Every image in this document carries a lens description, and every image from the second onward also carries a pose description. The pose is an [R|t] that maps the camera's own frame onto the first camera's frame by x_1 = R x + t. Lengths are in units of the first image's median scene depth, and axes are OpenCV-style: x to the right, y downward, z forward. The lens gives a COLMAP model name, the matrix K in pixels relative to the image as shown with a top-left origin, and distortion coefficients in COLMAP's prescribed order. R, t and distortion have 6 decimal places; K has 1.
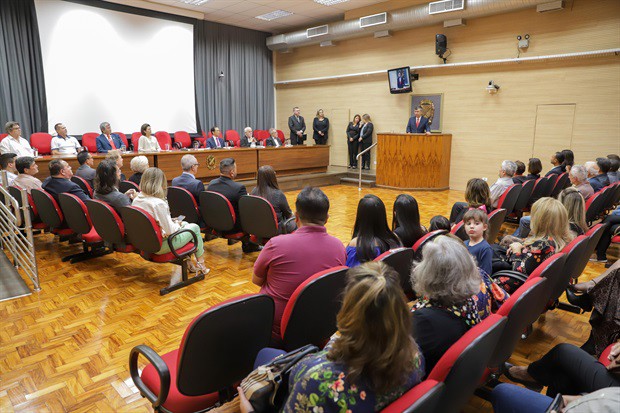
lens RADIAL K [[421.8, 0, 301.0], [0, 421.8, 217.1], [0, 0, 1]] dist [-0.103063, 0.075196]
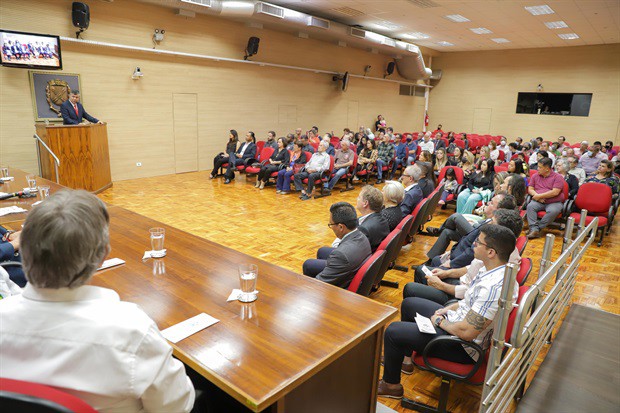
lens RADIAL K [[421.8, 0, 301.0], [0, 421.8, 217.1], [0, 0, 1]] dist [-0.103063, 0.075196]
pose [[-0.101601, -0.263064, 0.959414, -0.578642], [0.183003, 0.943004, 0.277944, -0.170624], [-0.977848, 0.203815, -0.047669, 0.649537]]
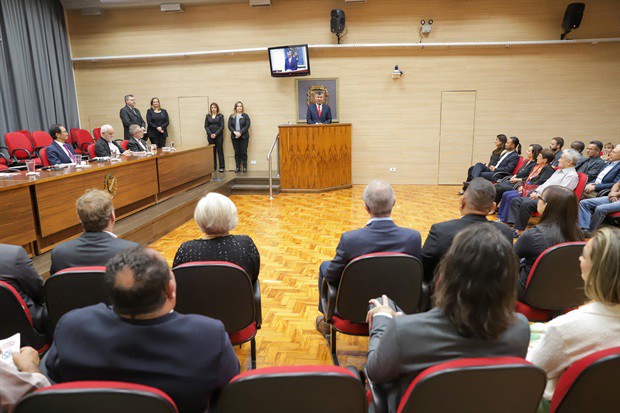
lens RADIAL K [[421.8, 0, 301.0], [0, 421.8, 217.1], [0, 0, 1]] dist [-0.103063, 0.075196]
pose [[0.776994, -0.161648, 0.608400, -0.305102], [0.153311, 0.985960, 0.066168, -0.075238], [-0.610554, 0.041862, 0.790867, 0.351934]]
